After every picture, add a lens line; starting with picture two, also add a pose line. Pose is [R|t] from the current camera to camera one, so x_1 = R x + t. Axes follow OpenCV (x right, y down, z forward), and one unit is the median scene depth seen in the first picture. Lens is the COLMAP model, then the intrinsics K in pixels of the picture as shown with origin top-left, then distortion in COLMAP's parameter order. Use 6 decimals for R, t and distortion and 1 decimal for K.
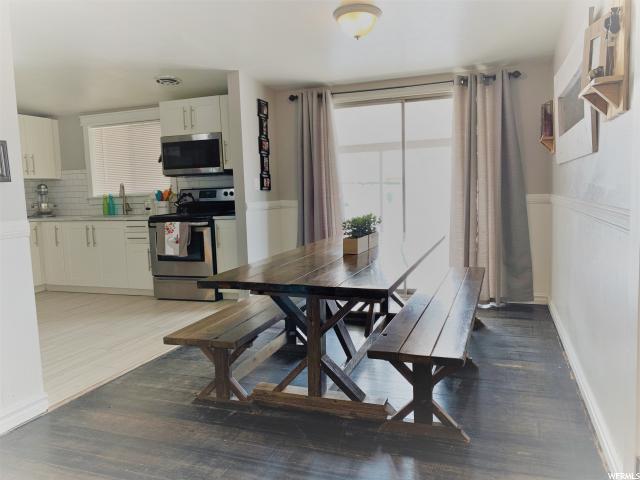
lens RADIAL K [[487.9, 0, 320.0], [0, 487.9, 240.0], [0, 0, 1]] dist [-0.000284, -0.000640]
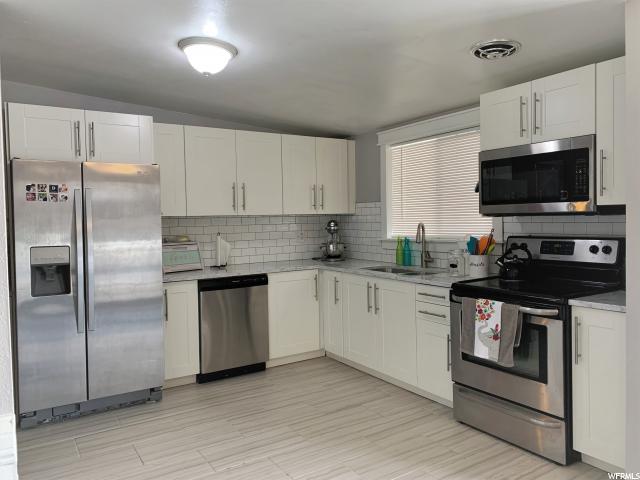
lens RADIAL K [[487.9, 0, 320.0], [0, 487.9, 240.0], [0, 0, 1]] dist [-0.000284, -0.000640]
pose [[0.797600, 0.039809, -0.601872, -0.117852], [-0.061690, 0.997971, -0.015744, -0.082345], [0.600024, 0.049687, 0.798438, 0.414454]]
